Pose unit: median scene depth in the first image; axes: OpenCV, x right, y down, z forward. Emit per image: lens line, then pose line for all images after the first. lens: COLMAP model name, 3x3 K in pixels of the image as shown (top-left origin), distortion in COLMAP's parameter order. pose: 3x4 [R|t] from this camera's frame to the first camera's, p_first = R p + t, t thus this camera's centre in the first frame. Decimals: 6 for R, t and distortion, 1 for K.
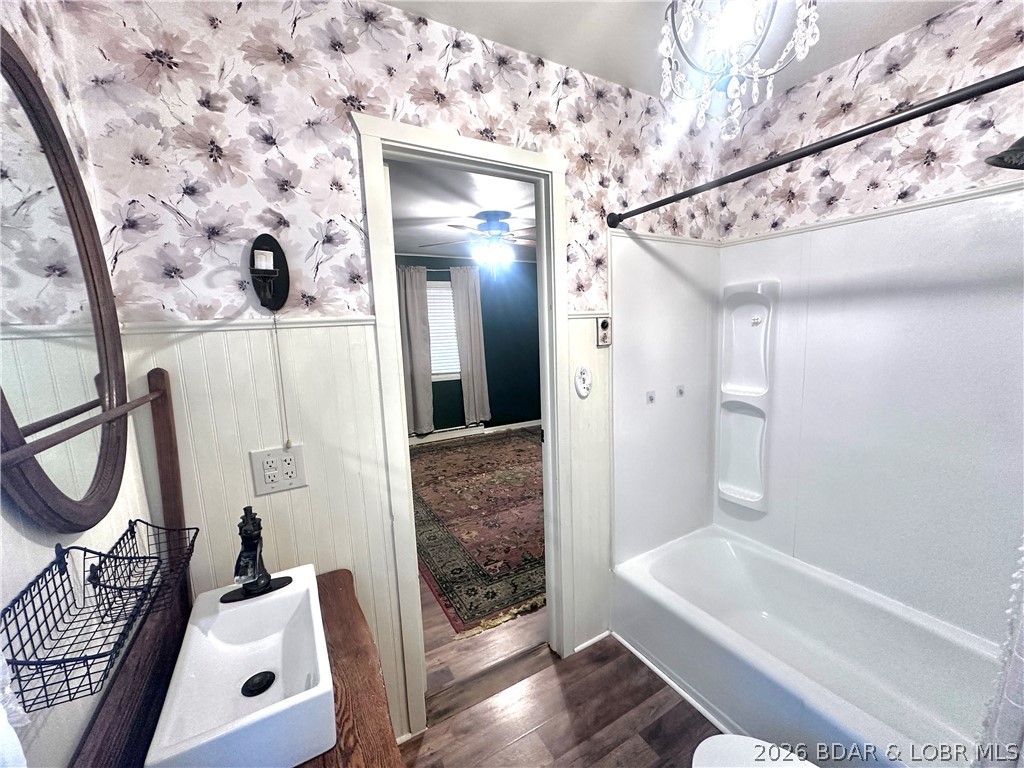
lens RADIAL K [[410.5, 0, 513.2], [0, 410.5, 387.3], [0, 0, 1]] dist [0.001149, -0.000622]
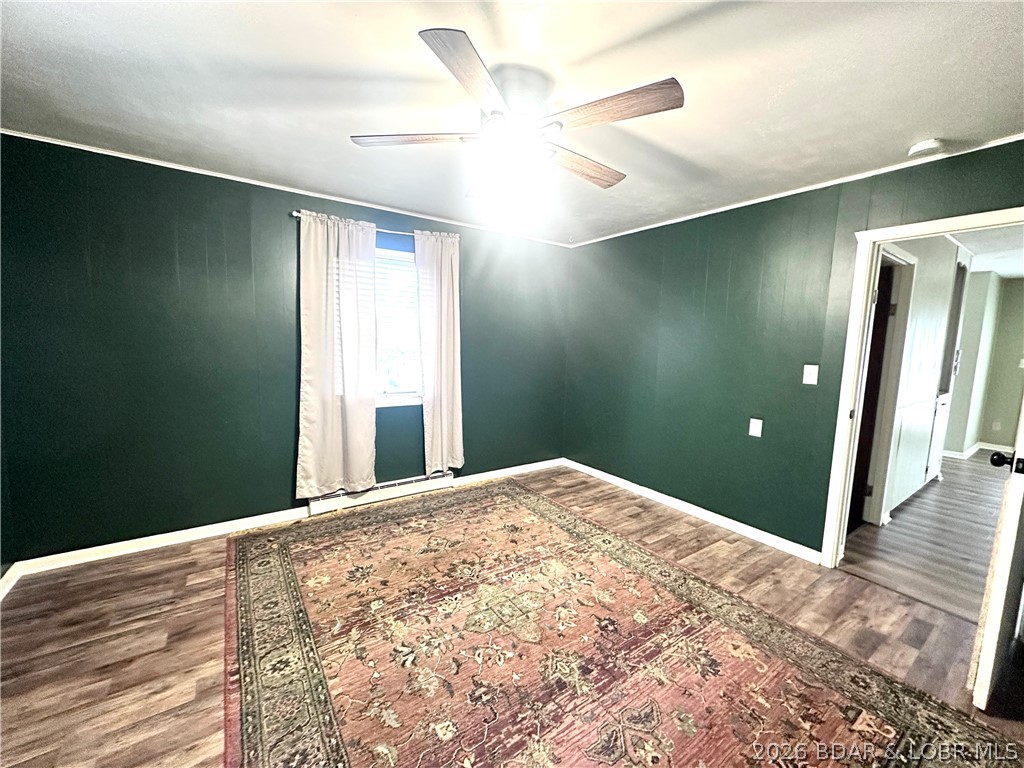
lens RADIAL K [[410.5, 0, 512.1], [0, 410.5, 382.6], [0, 0, 1]] dist [0.001149, -0.000622]
pose [[0.993611, 0.052299, 0.100014, -0.064558], [-0.048887, 0.998146, -0.036267, -0.047645], [-0.101725, 0.031146, 0.994325, 0.412415]]
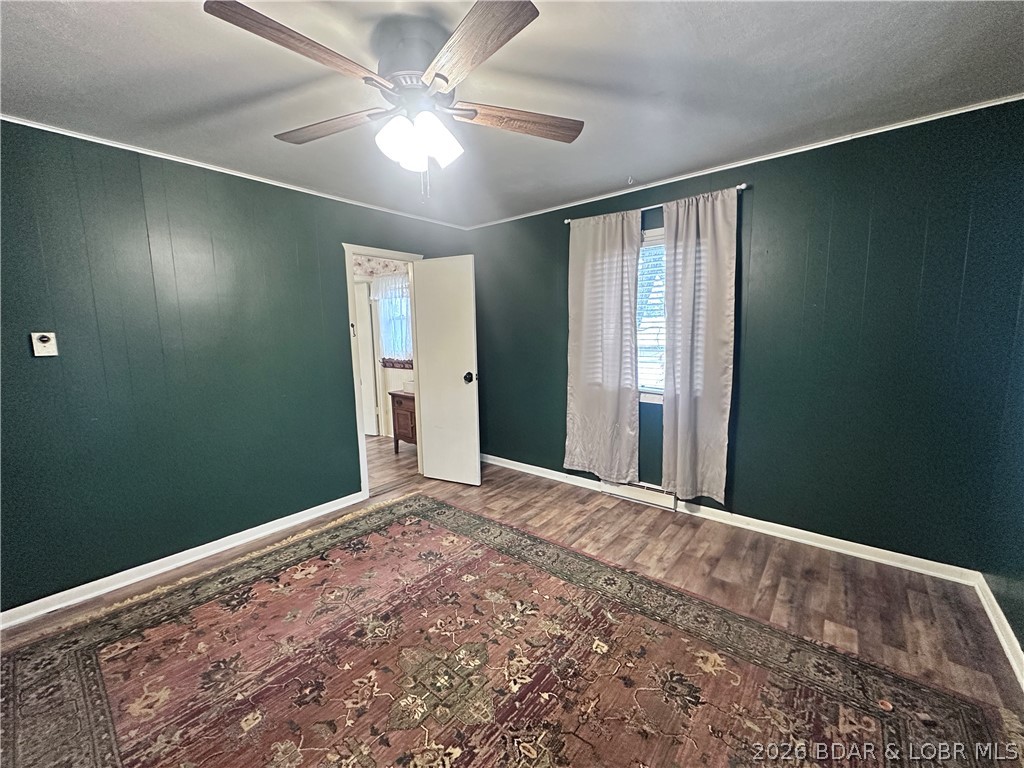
lens RADIAL K [[410.5, 0, 512.5], [0, 410.5, 383.6], [0, 0, 1]] dist [0.001149, -0.000622]
pose [[-0.931322, 0.100619, -0.350022, 0.033217], [0.001375, 0.962043, 0.272895, -0.154505], [0.364195, 0.253672, -0.896110, 1.170265]]
